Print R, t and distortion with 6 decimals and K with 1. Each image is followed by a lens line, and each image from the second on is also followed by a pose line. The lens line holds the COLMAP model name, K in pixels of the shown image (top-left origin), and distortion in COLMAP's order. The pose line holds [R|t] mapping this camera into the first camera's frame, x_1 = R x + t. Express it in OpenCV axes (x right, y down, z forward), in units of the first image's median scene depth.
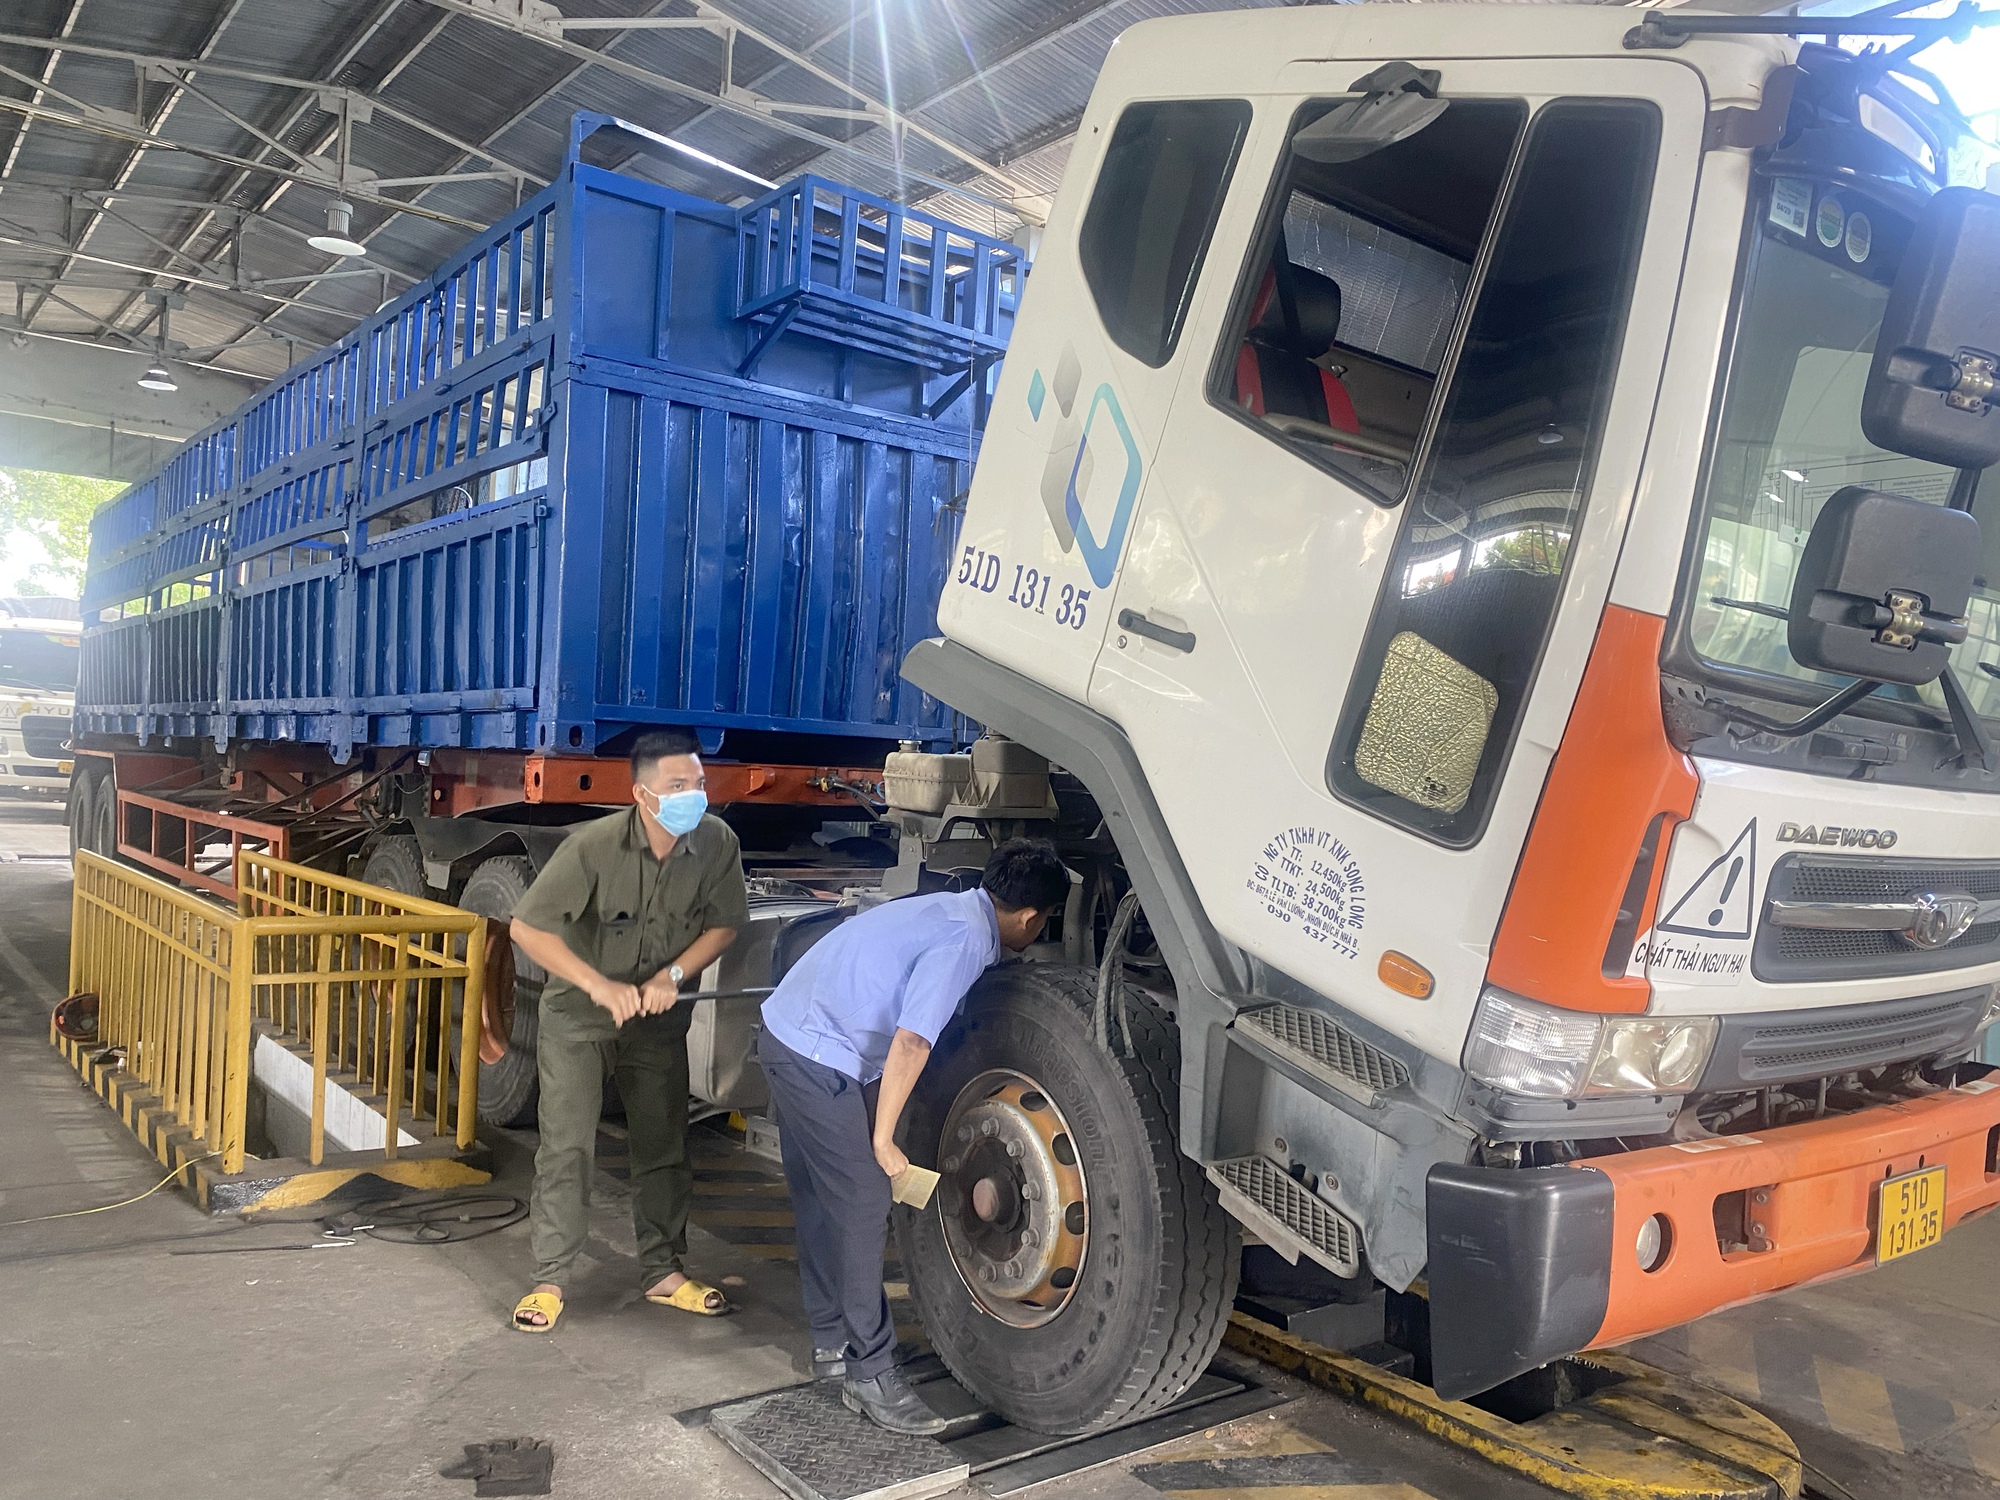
lens RADIAL K [[1541.6, 0, 1008.3], [0, 1541.6, 749.8], [0, 0, 1]] dist [-0.007049, -0.002795]
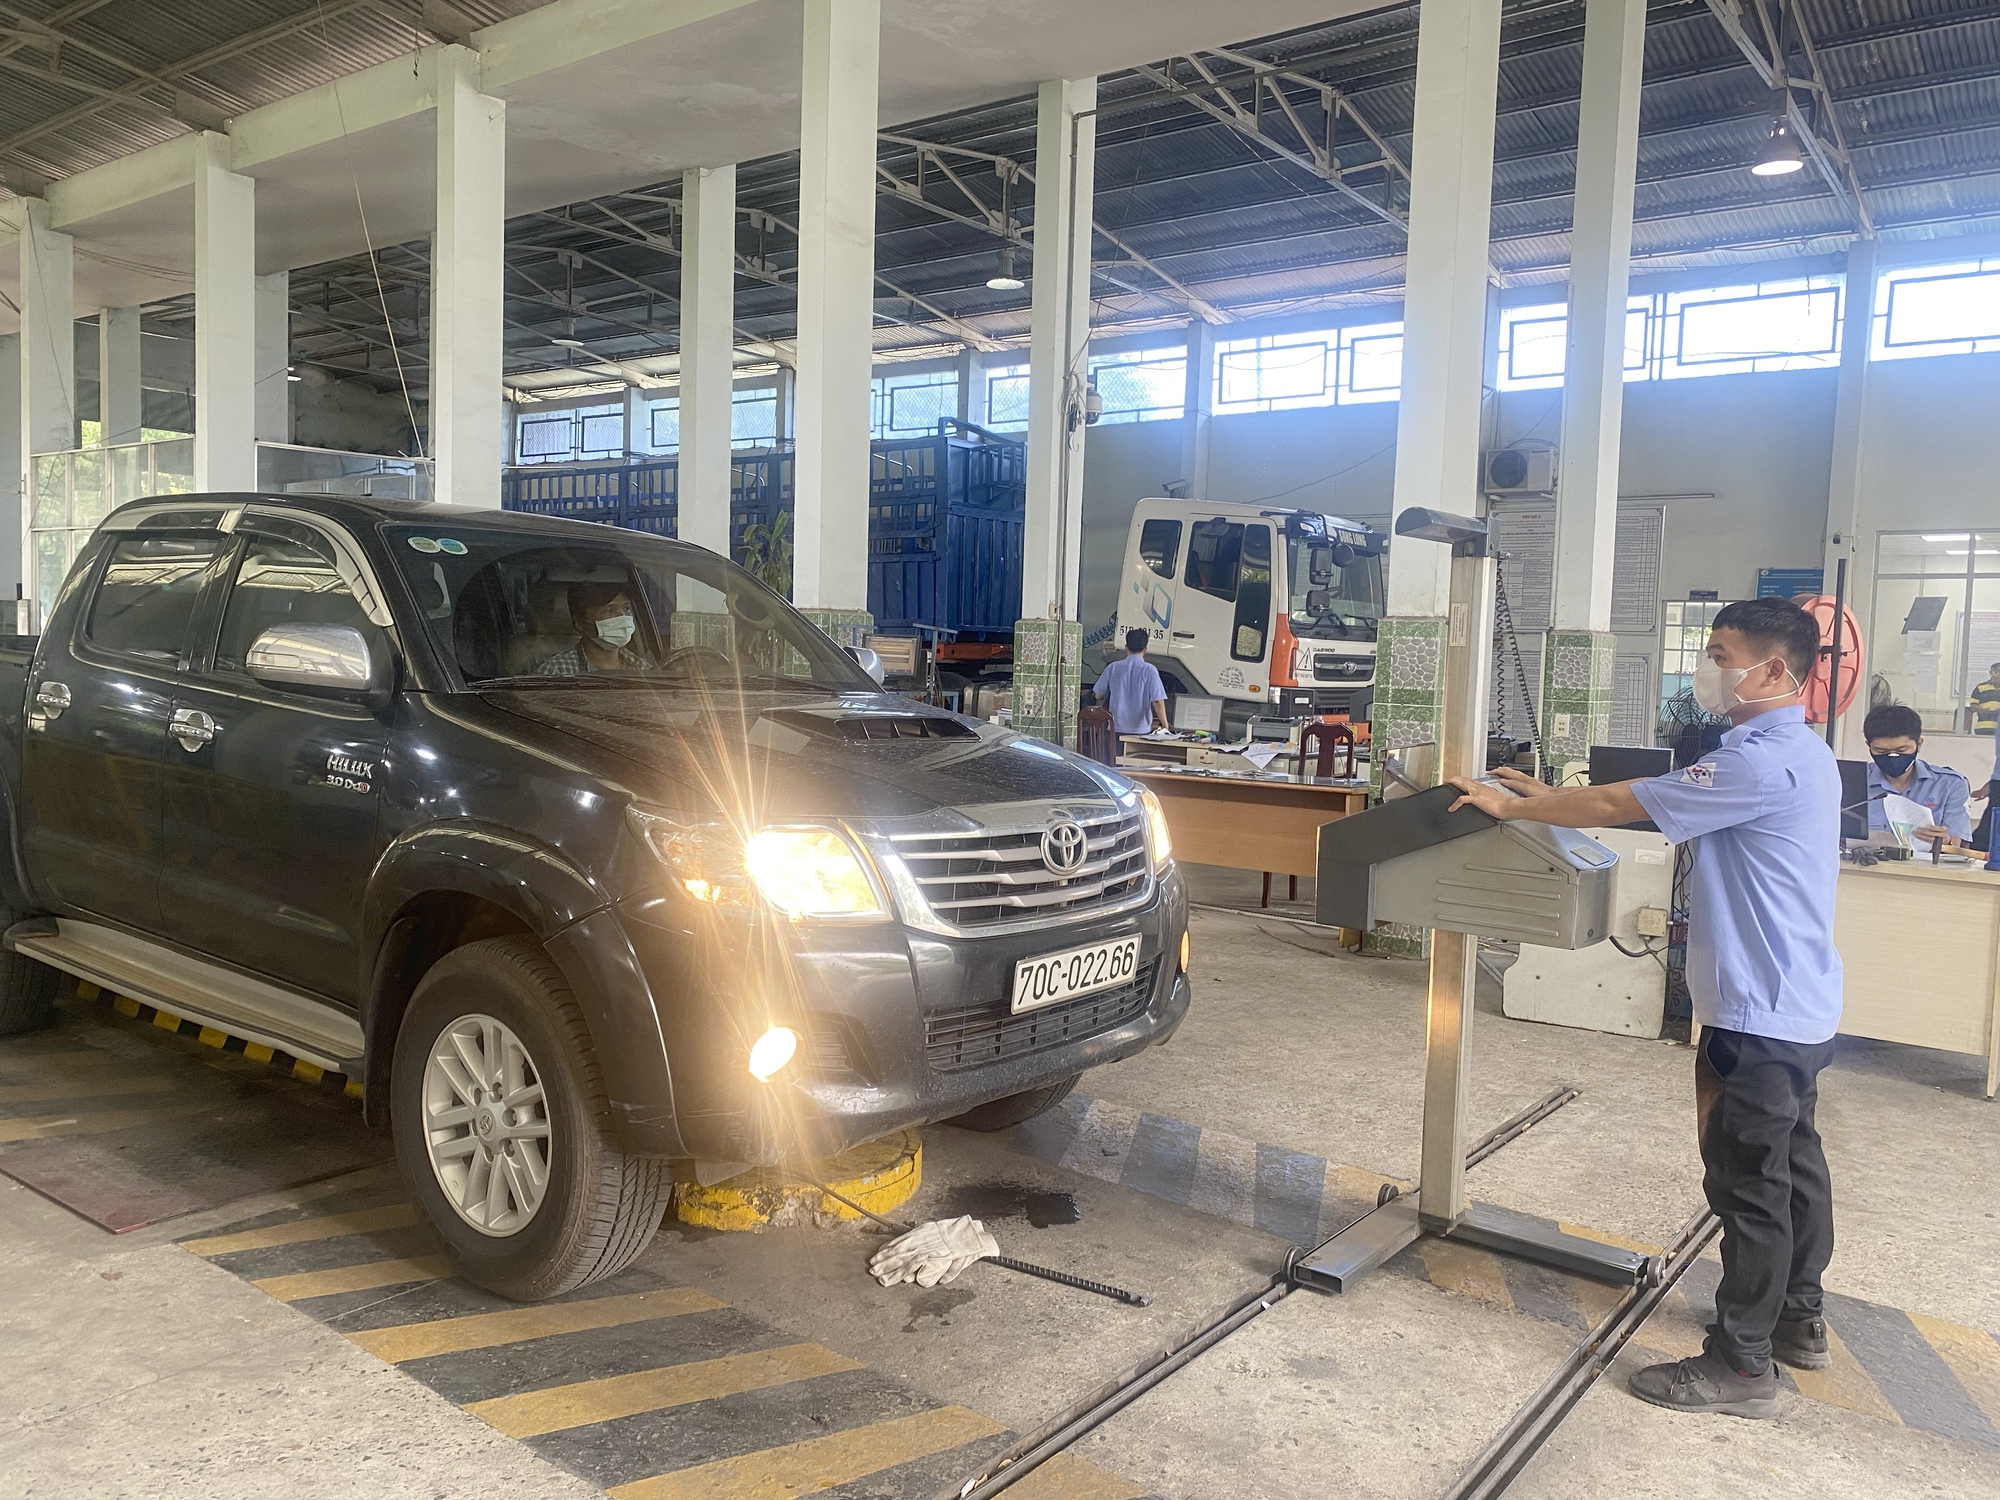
lens RADIAL K [[1541.6, 0, 995.2], [0, 1541.6, 751.0], [0, 0, 1]] dist [-0.007049, -0.002795]
pose [[0.954392, -0.178895, 0.239024, -1.903470], [0.192160, 0.980802, -0.033201, 0.362245], [-0.228495, 0.077618, 0.970446, -3.928849]]
